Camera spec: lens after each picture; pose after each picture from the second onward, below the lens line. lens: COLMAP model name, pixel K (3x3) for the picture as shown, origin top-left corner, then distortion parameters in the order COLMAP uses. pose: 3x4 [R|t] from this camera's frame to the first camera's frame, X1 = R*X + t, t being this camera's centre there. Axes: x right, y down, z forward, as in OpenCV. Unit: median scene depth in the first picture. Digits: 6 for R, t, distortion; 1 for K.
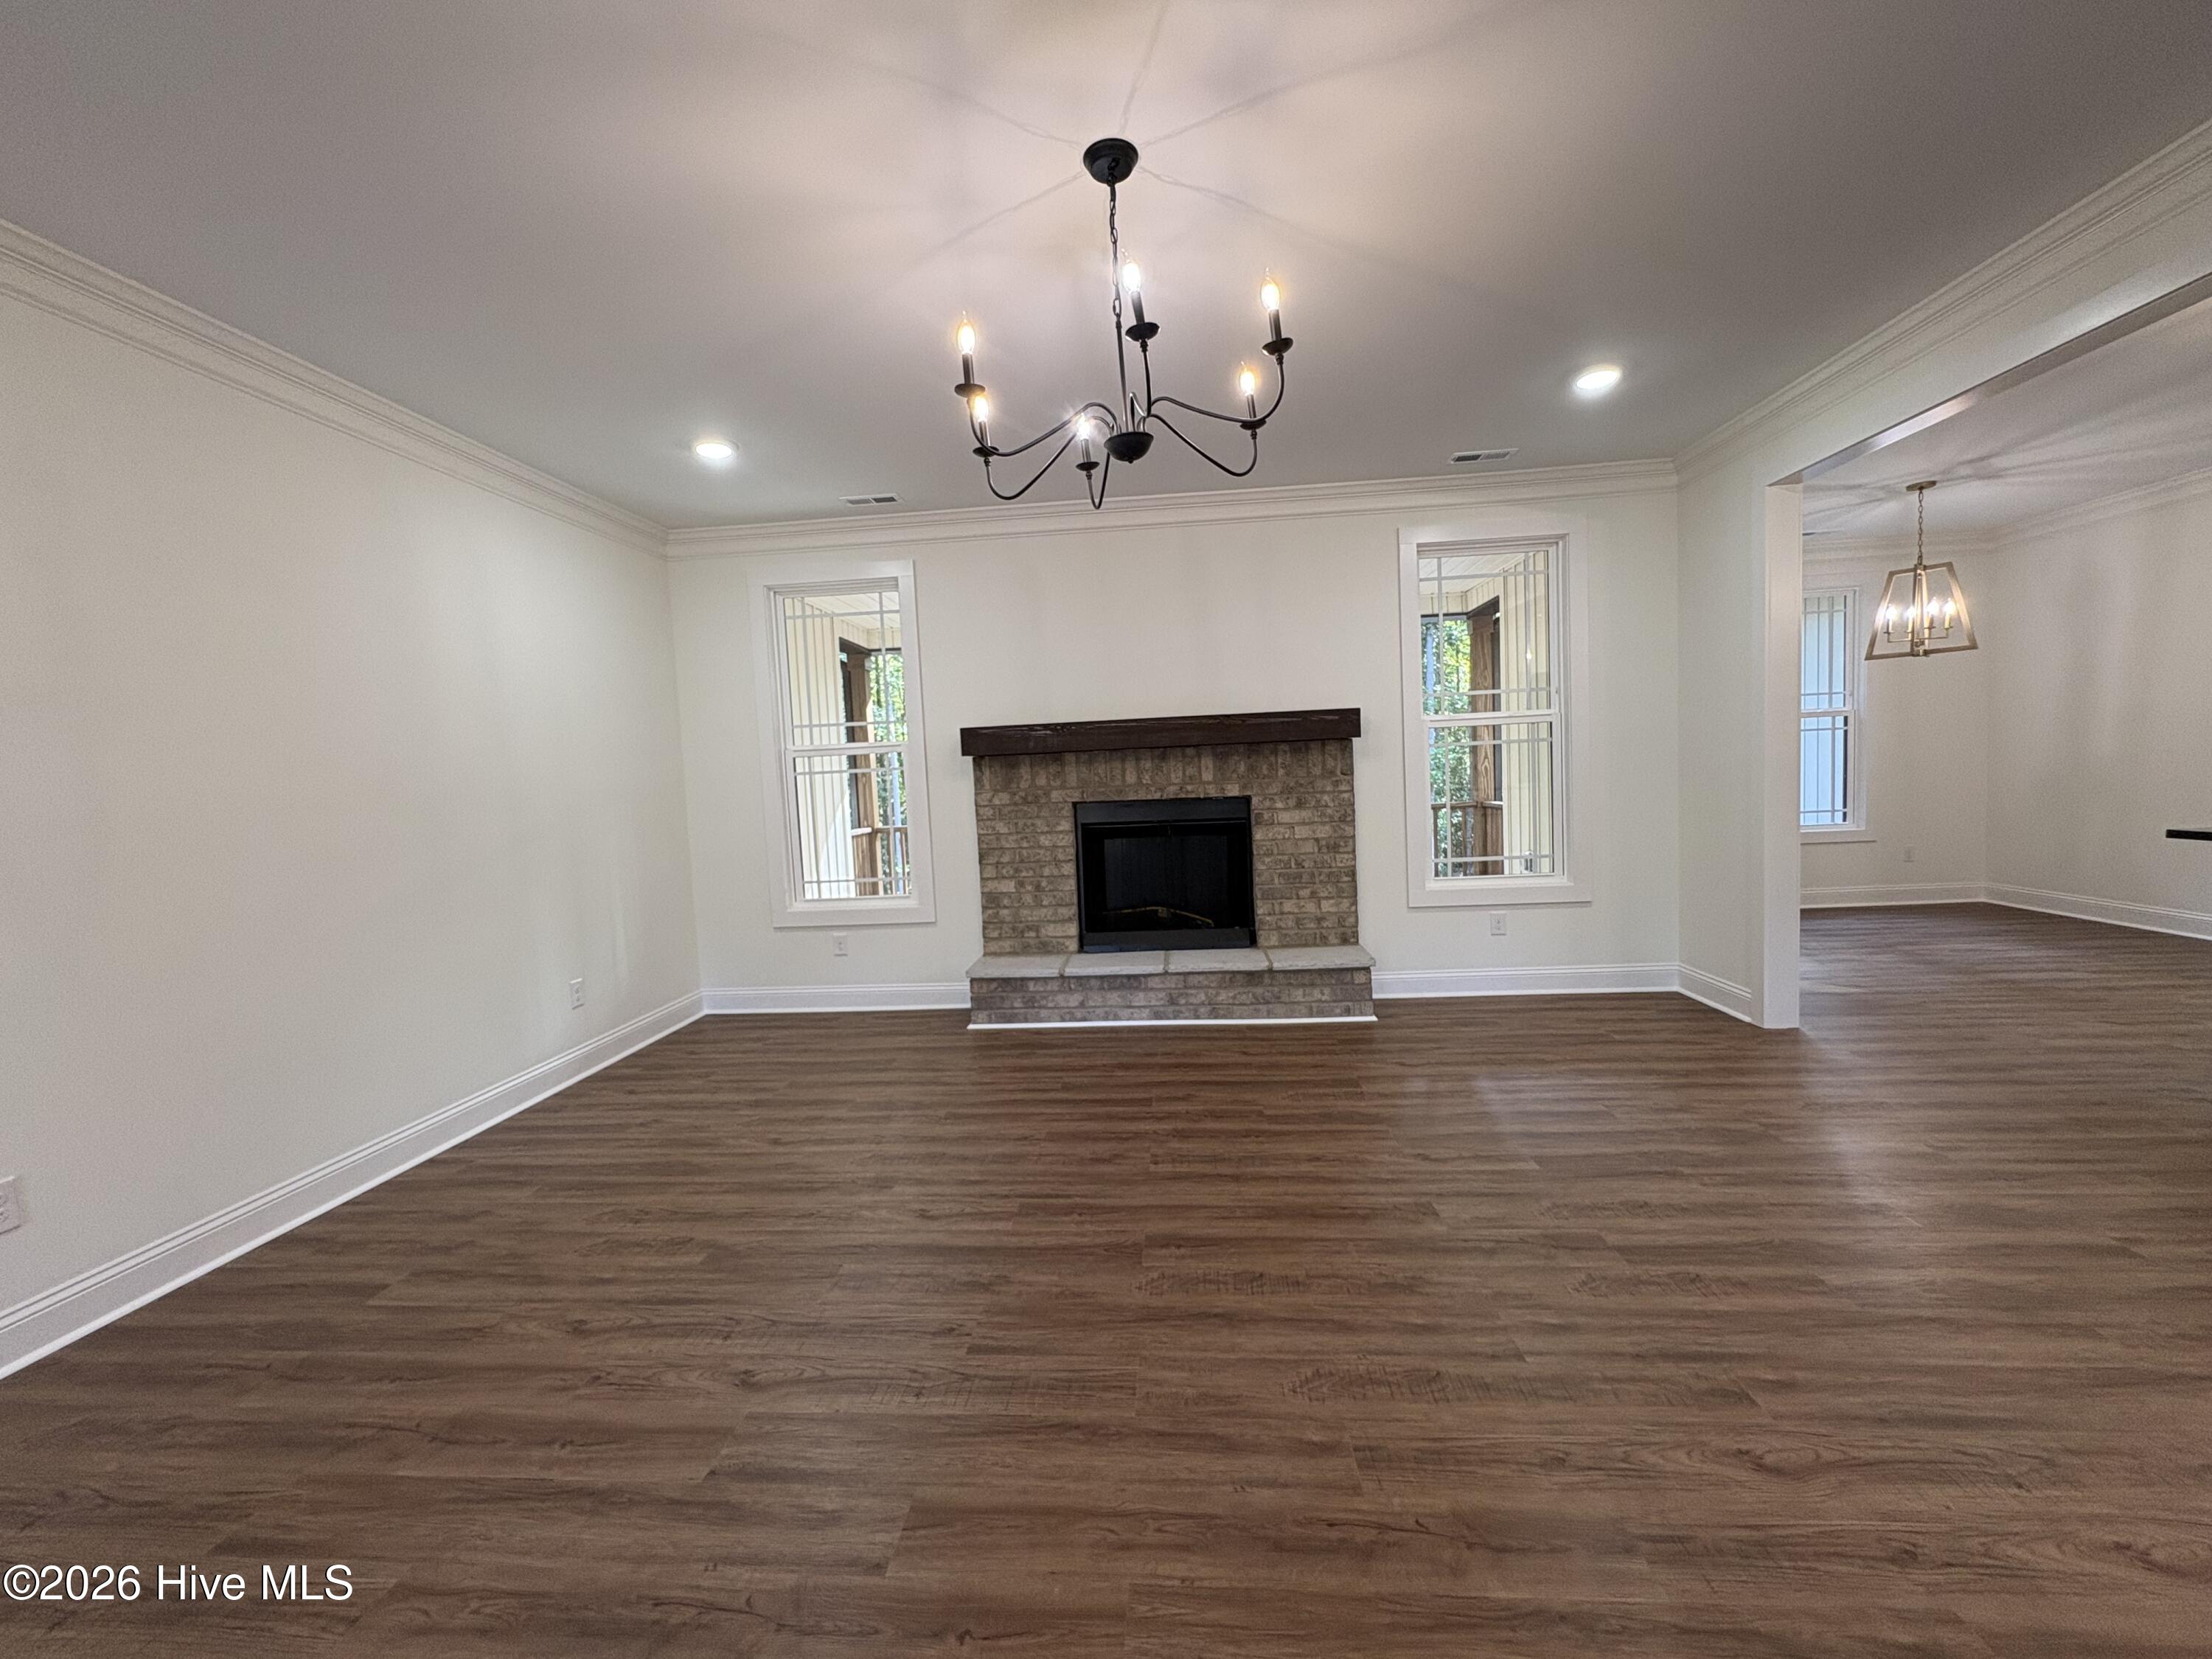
lens RADIAL K [[888.2, 0, 1107.7], [0, 888.2, 821.0], [0, 0, 1]] dist [-0.000147, 0.000787]
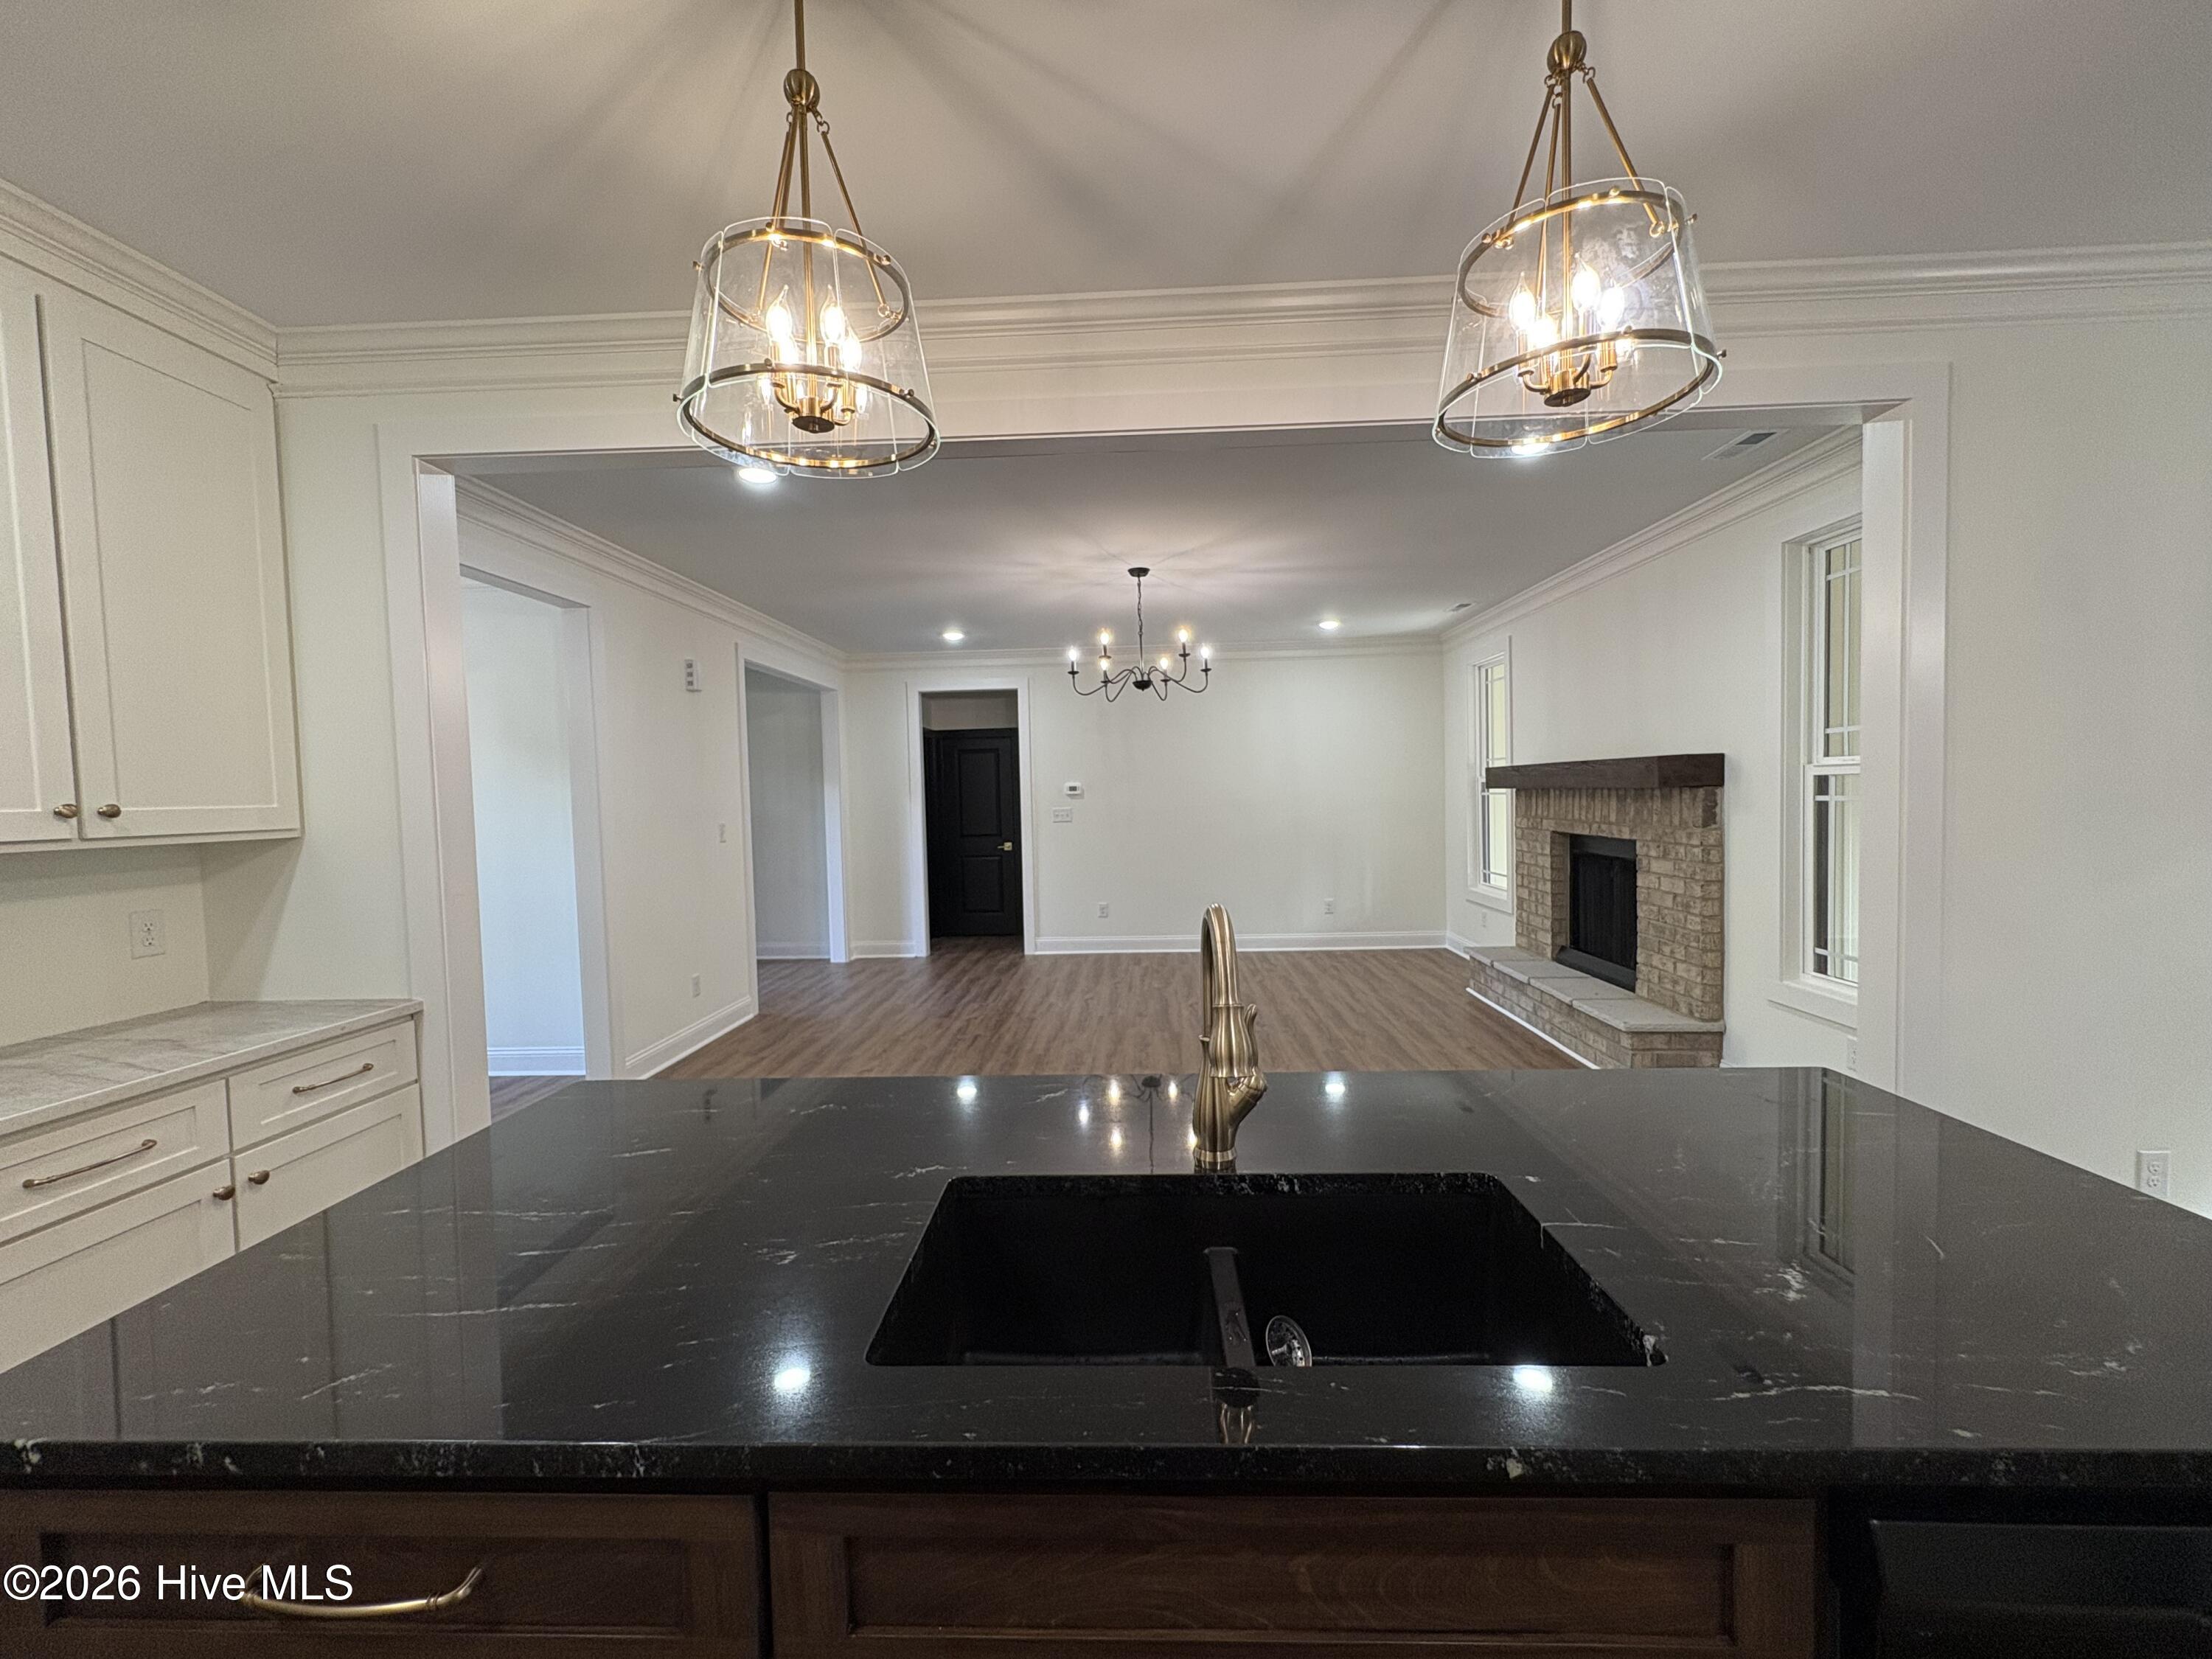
lens RADIAL K [[888.2, 0, 1124.7], [0, 888.2, 844.7], [0, 0, 1]] dist [-0.000147, 0.000787]
pose [[0.058977, 0.103360, -0.992894, 1.090127], [-0.040980, 0.994038, 0.101045, -0.098347], [0.997418, 0.034730, 0.062861, 0.369399]]
